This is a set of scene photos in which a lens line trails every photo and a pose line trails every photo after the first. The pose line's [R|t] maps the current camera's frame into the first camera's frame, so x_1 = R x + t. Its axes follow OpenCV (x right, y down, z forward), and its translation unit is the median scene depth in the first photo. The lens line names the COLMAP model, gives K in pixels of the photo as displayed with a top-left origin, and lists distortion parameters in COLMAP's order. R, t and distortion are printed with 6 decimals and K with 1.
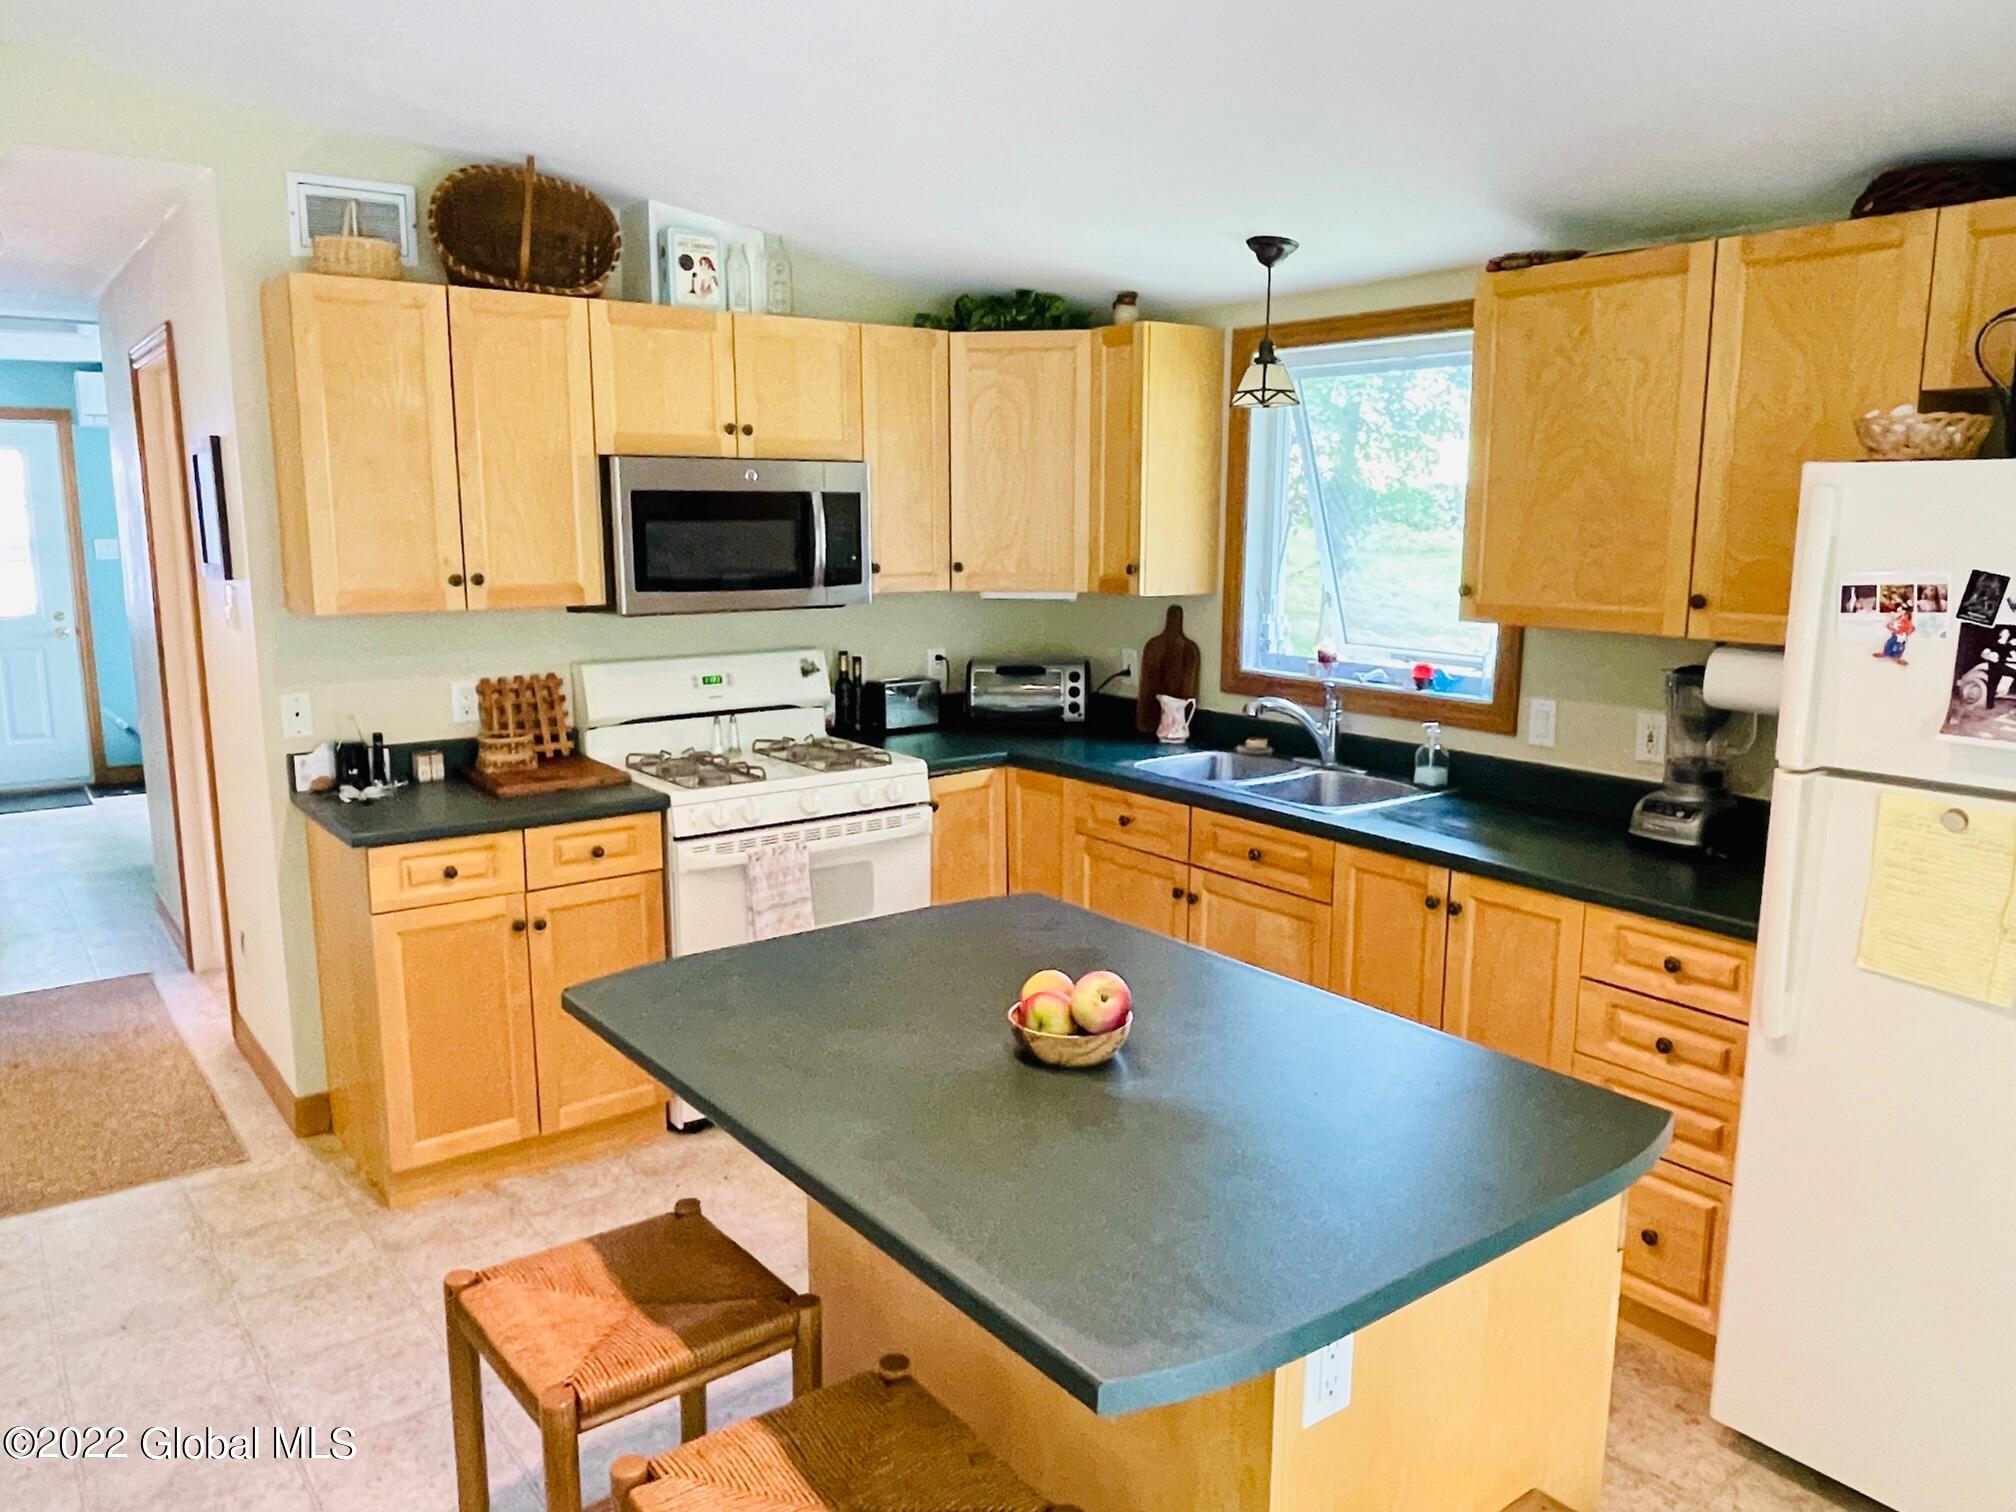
lens RADIAL K [[1469.9, 0, 1008.0], [0, 1469.9, 756.0], [0, 0, 1]] dist [-0.003061, -0.001857]
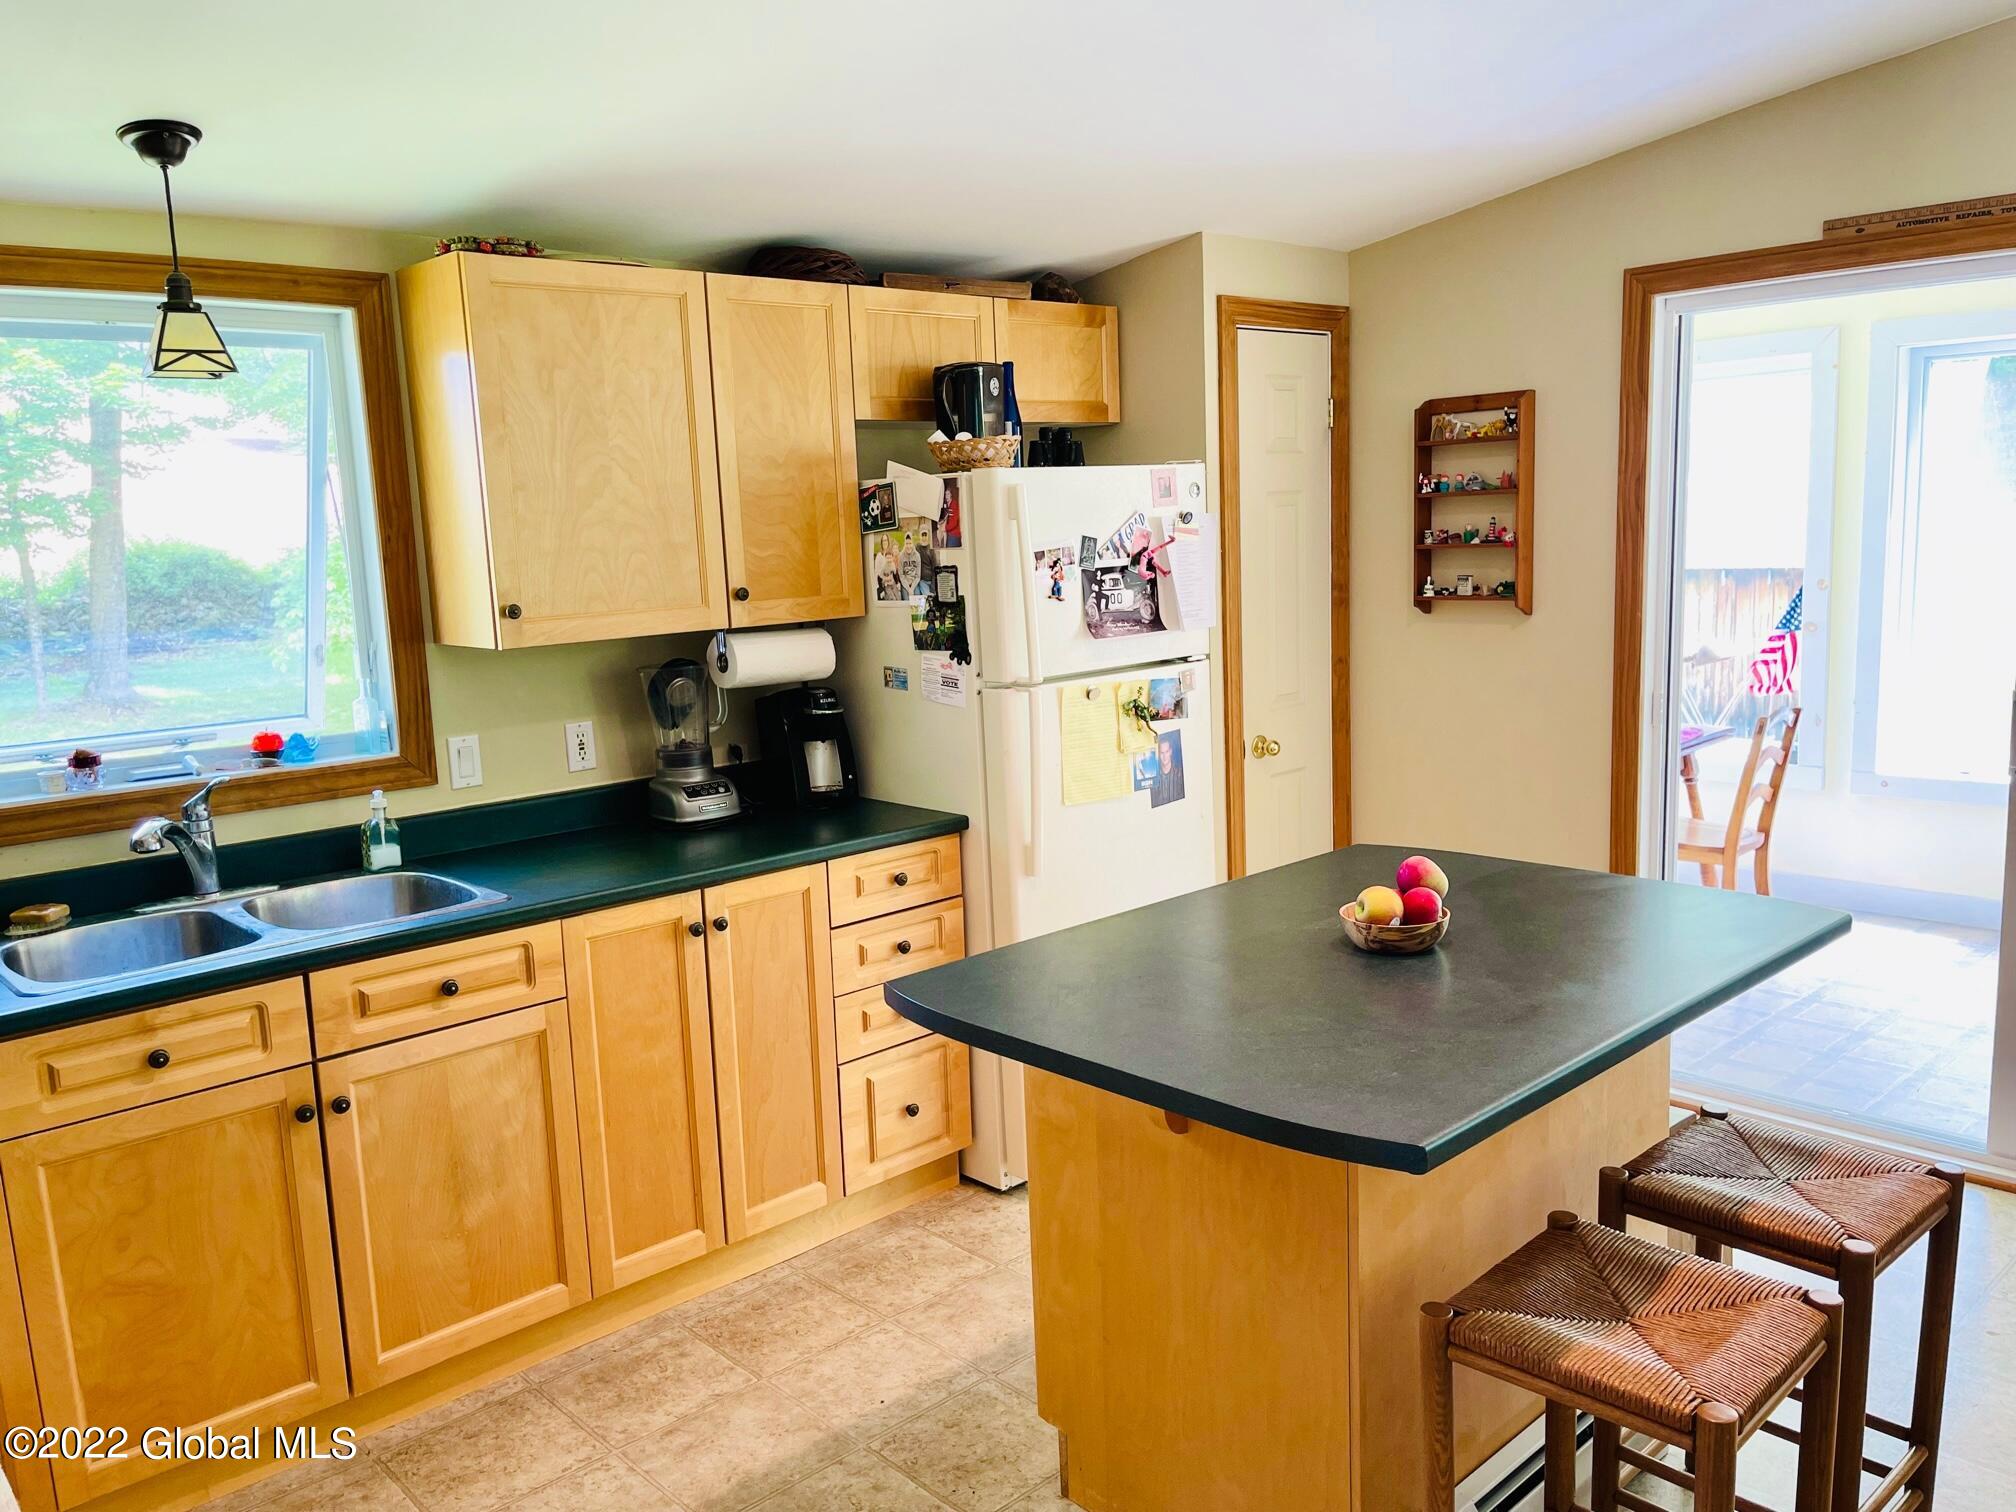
lens RADIAL K [[1561.4, 0, 1008.0], [0, 1561.4, 756.0], [0, 0, 1]] dist [0.067763, -0.001139]
pose [[-0.089060, -0.154603, 0.983955, -0.617901], [0.210046, 0.962748, 0.170282, -0.120767], [-0.973627, 0.221841, -0.053268, 0.731865]]
